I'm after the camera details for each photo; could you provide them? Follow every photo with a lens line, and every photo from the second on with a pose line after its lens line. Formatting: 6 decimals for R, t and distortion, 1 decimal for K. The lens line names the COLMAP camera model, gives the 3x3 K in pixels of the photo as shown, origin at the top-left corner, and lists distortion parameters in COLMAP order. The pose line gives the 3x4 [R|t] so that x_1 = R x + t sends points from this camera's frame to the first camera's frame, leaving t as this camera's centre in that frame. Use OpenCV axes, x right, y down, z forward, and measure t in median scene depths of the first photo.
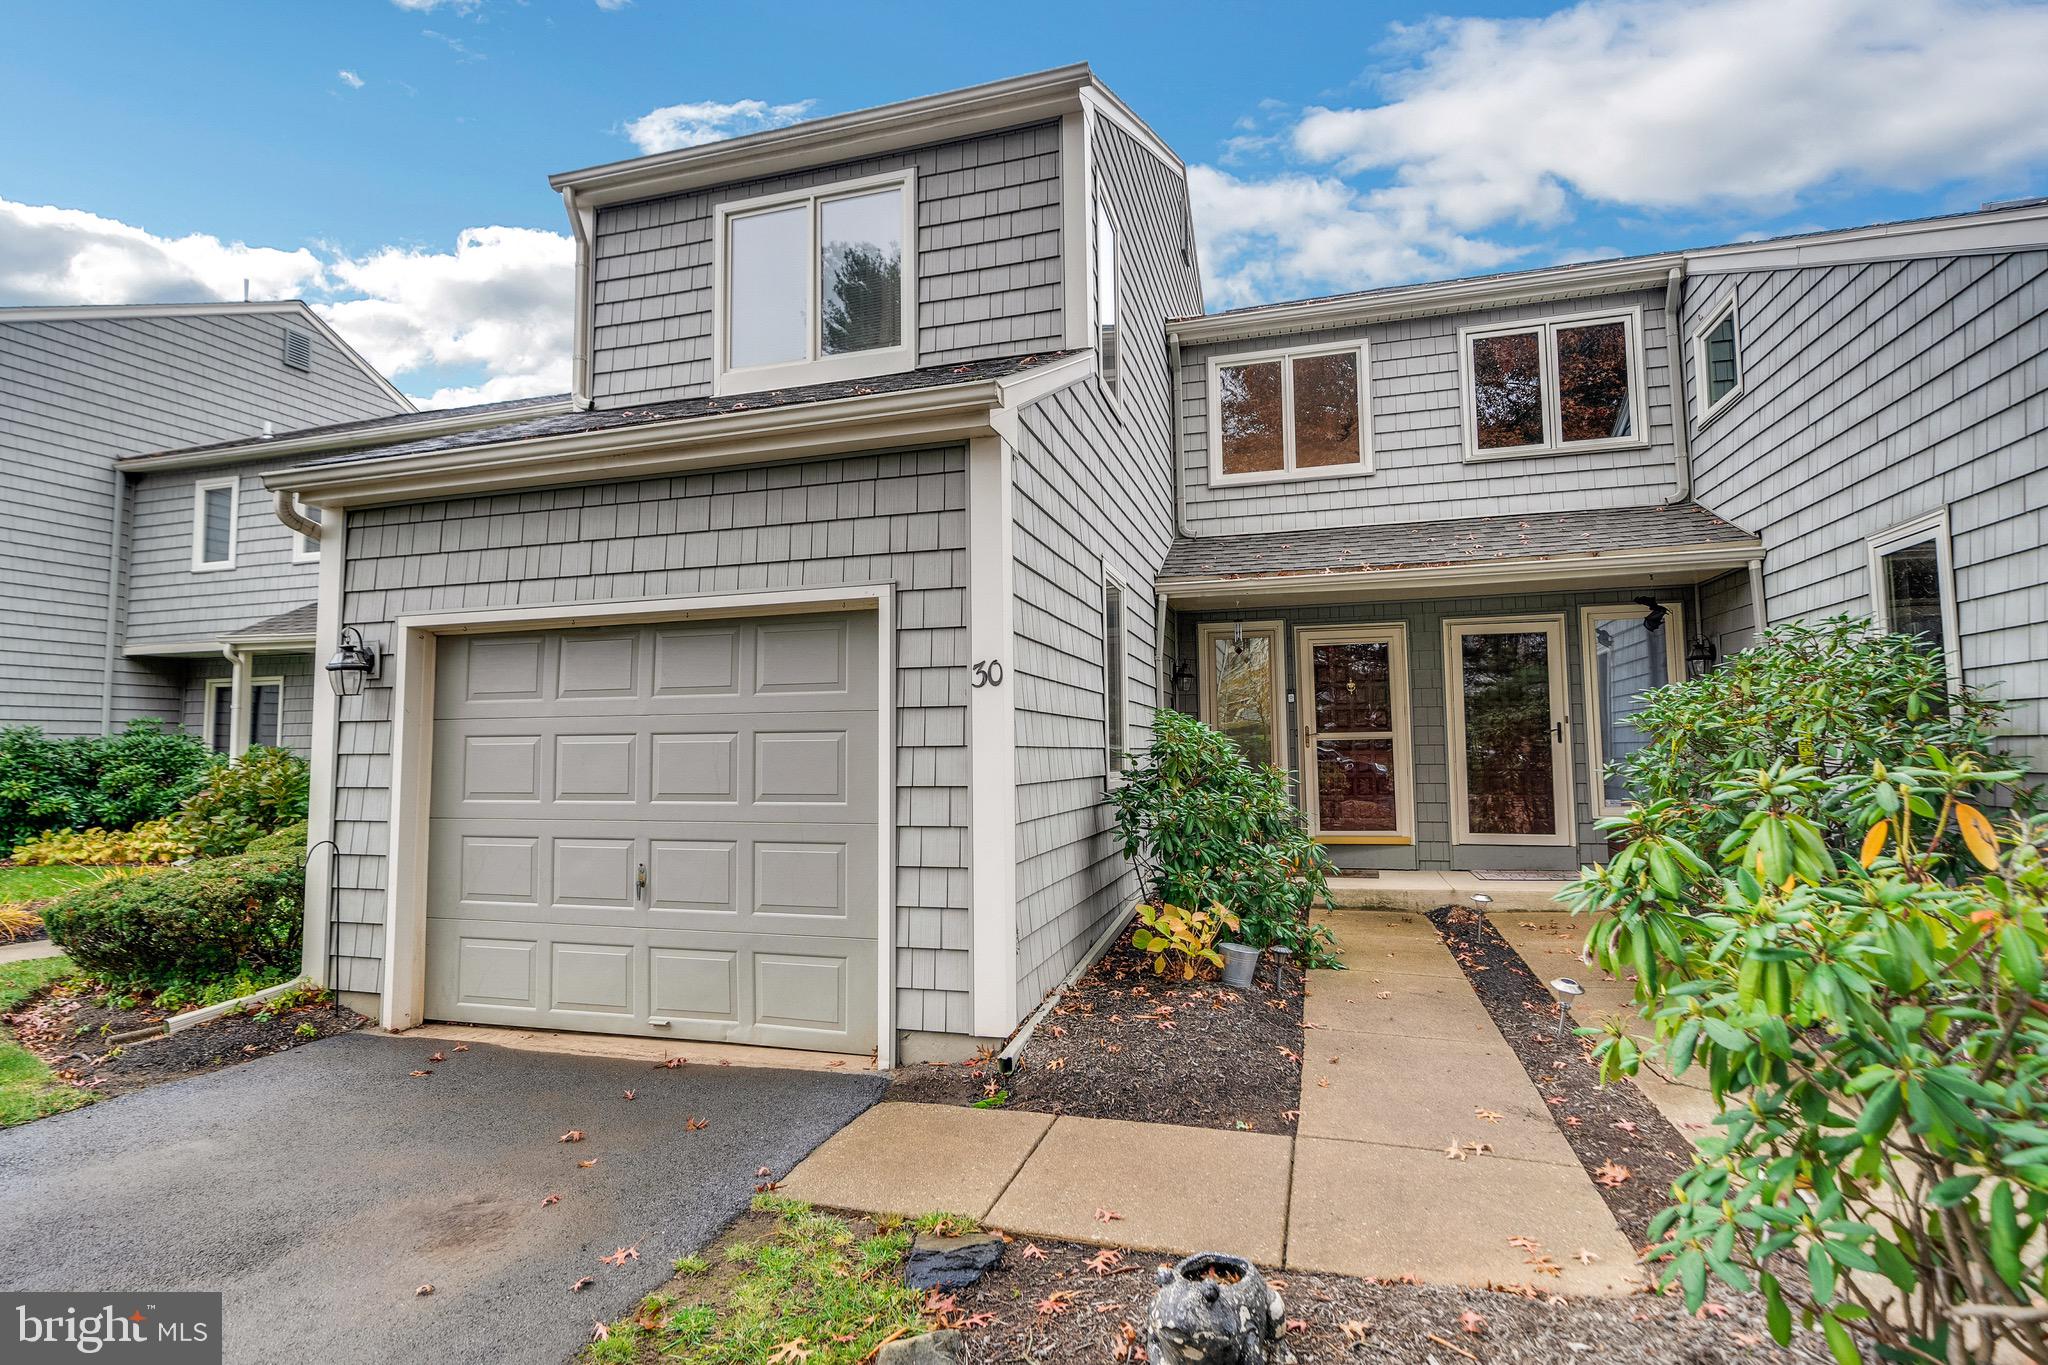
lens RADIAL K [[1029.4, 0, 1018.3], [0, 1029.4, 674.2], [0, 0, 1]] dist [0.004591, -0.000421]
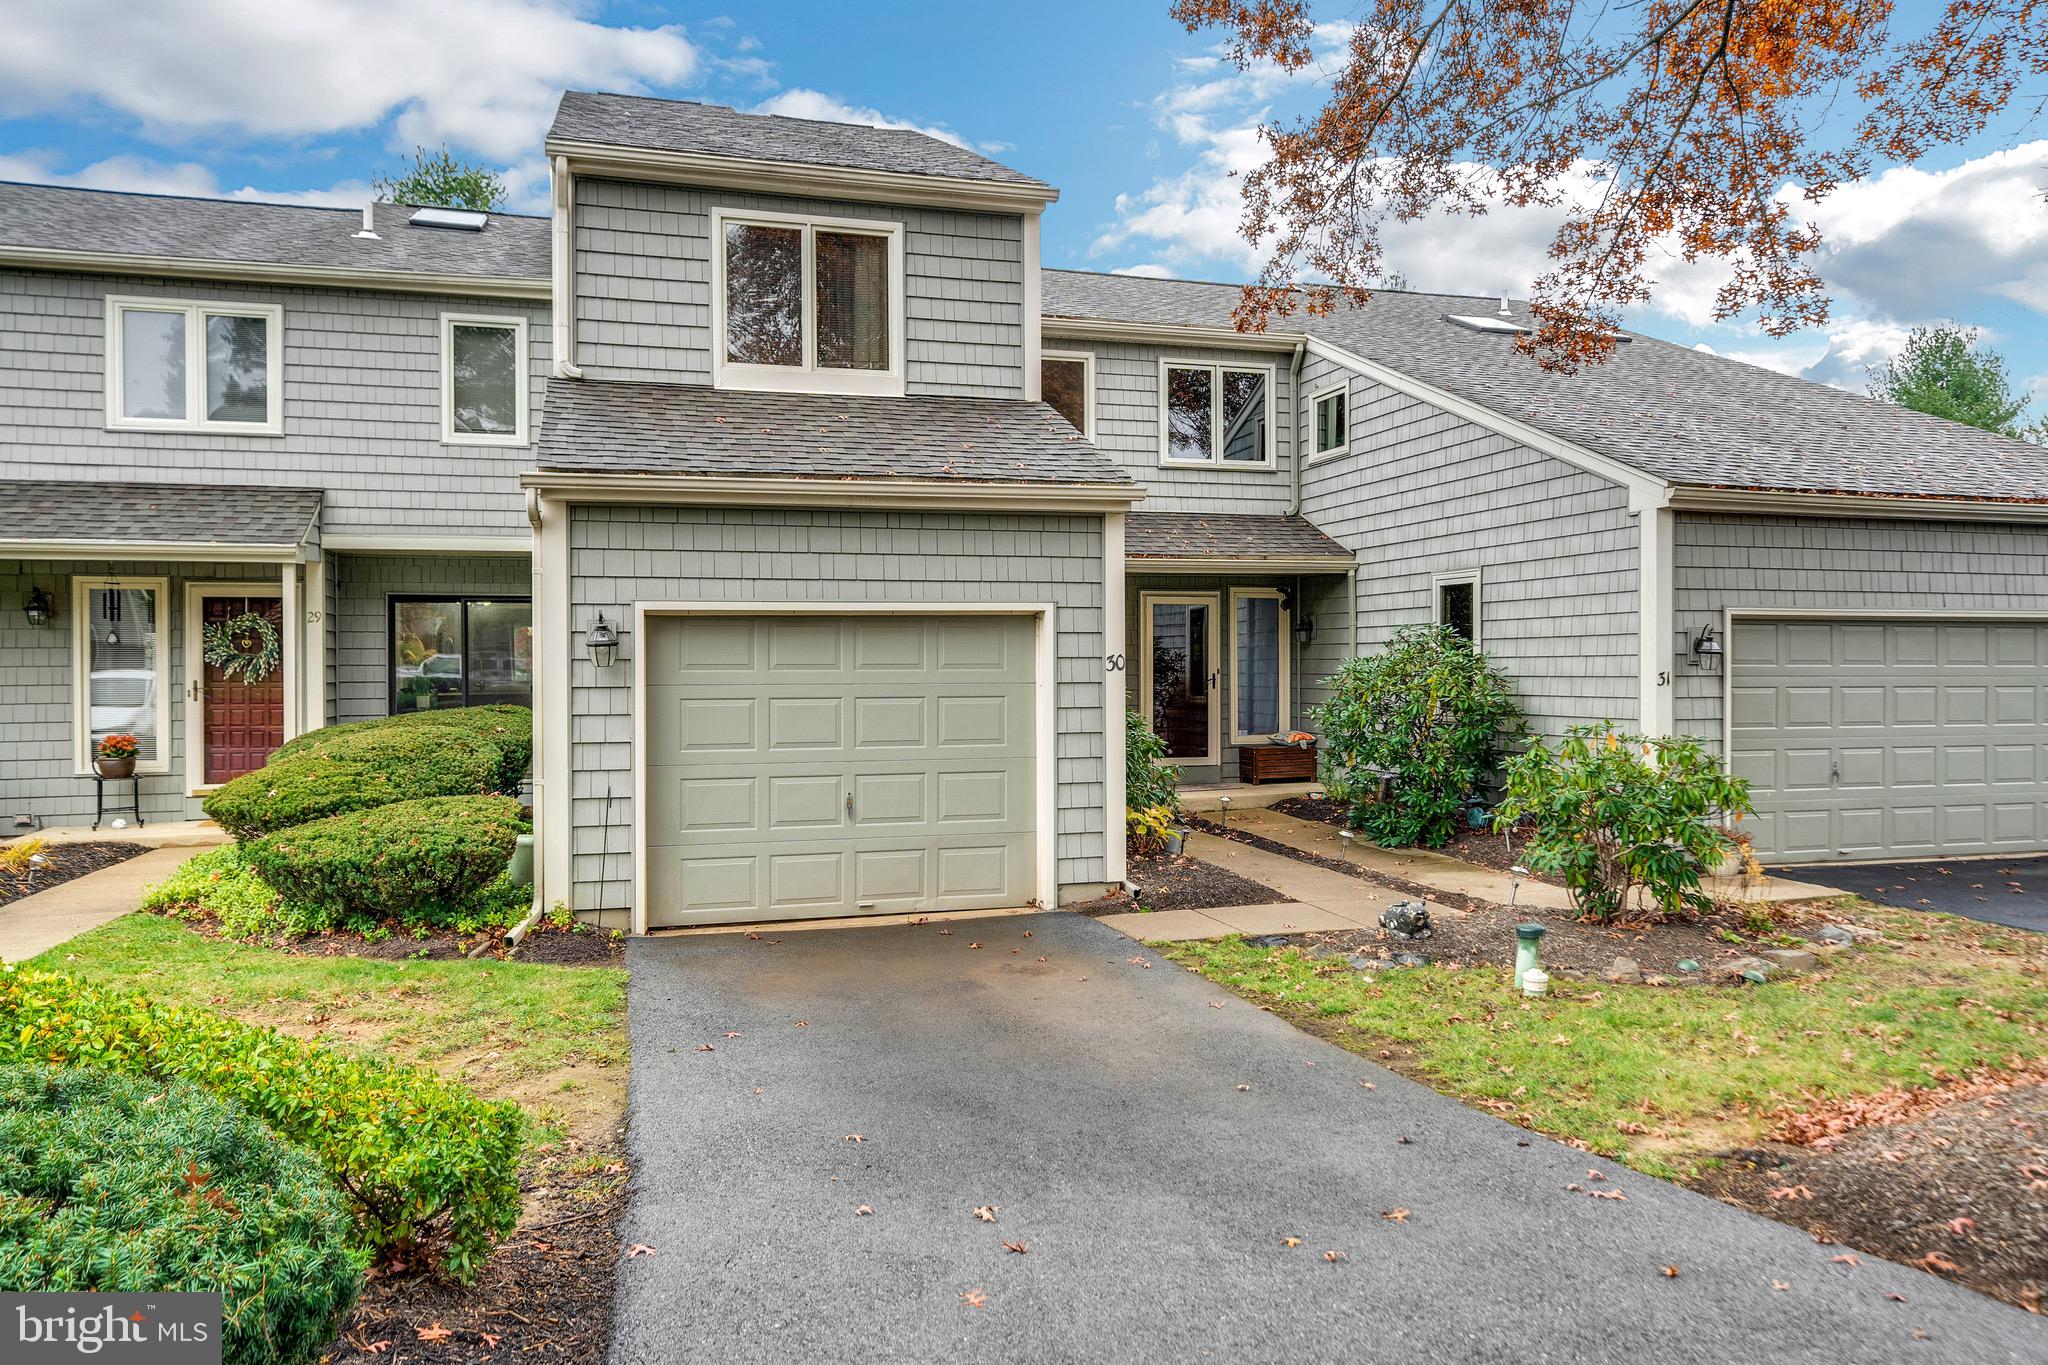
lens RADIAL K [[1437.6, 0, 1020.4], [0, 1437.6, 680.9], [0, 0, 1]] dist [0.009980, -0.000060]
pose [[0.830677, -0.000723, 0.556755, -1.019200], [-0.046128, 0.996472, 0.070118, -0.089068], [-0.554841, -0.083928, 0.827712, -0.569909]]
